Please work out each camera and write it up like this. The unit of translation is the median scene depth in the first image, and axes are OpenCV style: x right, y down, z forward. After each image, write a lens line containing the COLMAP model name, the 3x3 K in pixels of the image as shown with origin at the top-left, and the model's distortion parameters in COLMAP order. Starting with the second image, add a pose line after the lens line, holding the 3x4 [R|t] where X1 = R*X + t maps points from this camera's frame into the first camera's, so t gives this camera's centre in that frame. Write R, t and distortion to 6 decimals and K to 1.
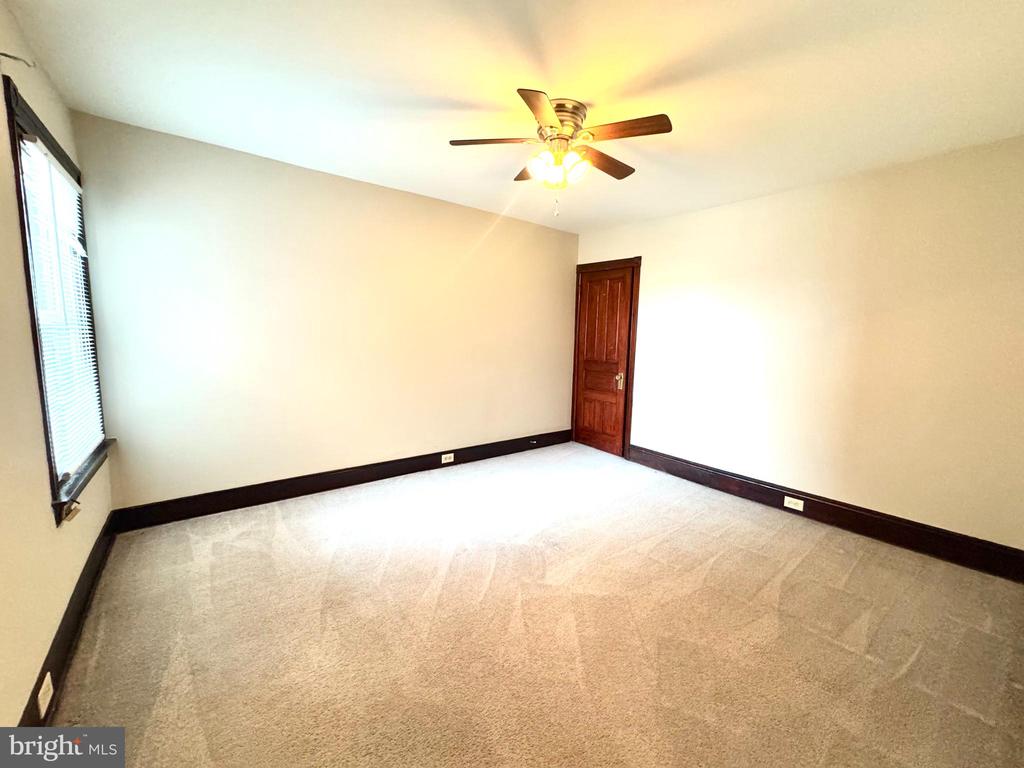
lens RADIAL K [[410.0, 0, 511.5], [0, 410.0, 386.1], [0, 0, 1]] dist [-0.004168, 0.000273]
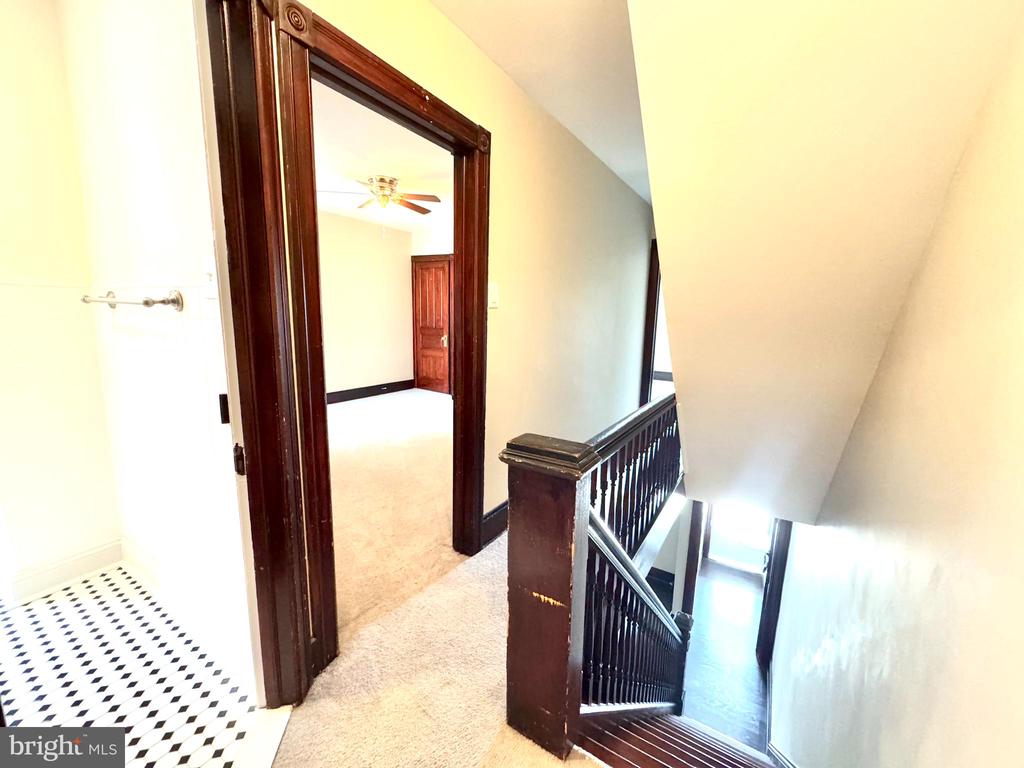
lens RADIAL K [[410.0, 0, 510.2], [0, 410.0, 382.2], [0, 0, 1]] dist [-0.004168, 0.000273]
pose [[0.944172, -0.056828, 0.324514, 0.008442], [0.038960, 0.997359, 0.061300, 0.049611], [-0.327140, -0.045234, 0.943892, -0.403138]]
